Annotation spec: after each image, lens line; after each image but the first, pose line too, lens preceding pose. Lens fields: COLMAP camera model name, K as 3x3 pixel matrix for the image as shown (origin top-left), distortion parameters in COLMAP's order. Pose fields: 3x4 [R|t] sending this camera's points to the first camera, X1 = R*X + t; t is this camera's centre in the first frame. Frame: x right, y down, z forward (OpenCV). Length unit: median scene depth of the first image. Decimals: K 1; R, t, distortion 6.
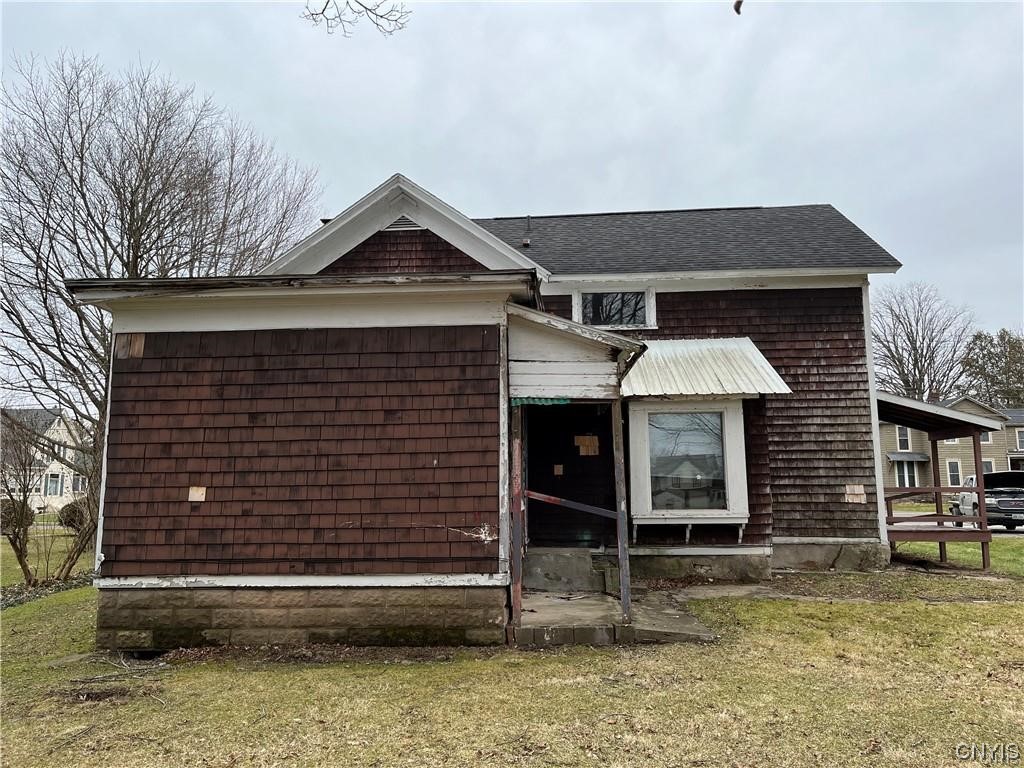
lens RADIAL K [[773.5, 0, 511.4], [0, 773.5, 384.7], [0, 0, 1]] dist [0.033467, -0.017429]
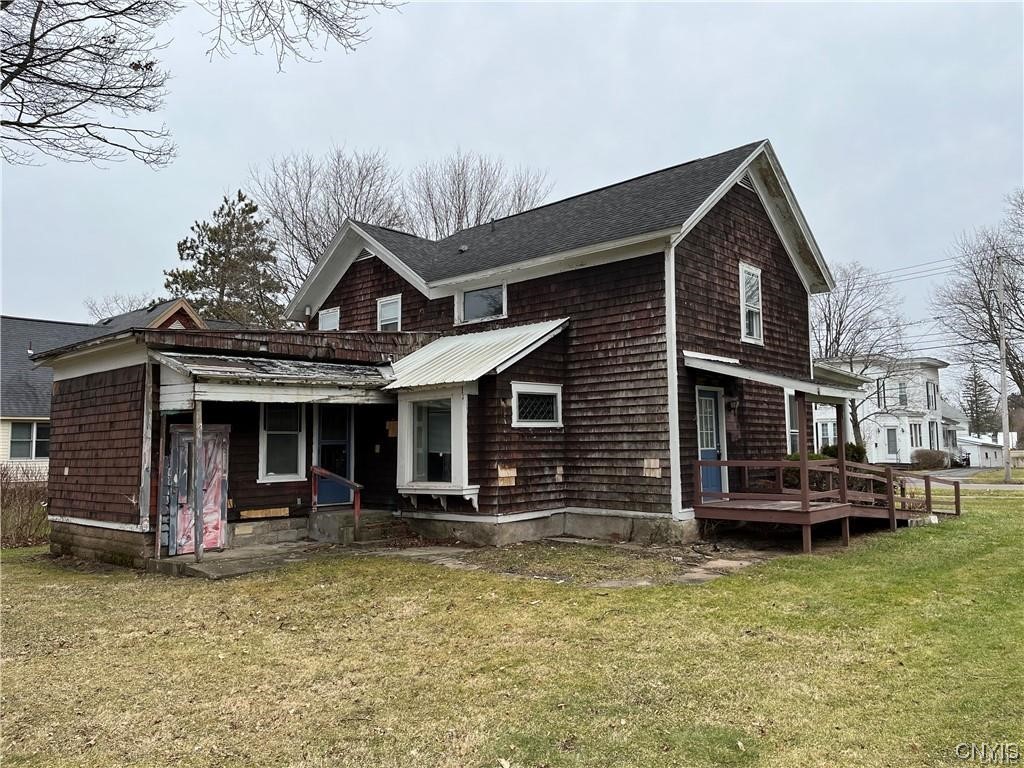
lens RADIAL K [[773.5, 0, 519.7], [0, 773.5, 380.6], [0, 0, 1]] dist [0.033467, -0.017429]
pose [[0.791215, -0.057914, -0.608790, 0.902256], [0.092409, 0.995397, 0.025408, -0.009155], [0.604516, -0.076361, 0.792924, 0.133333]]
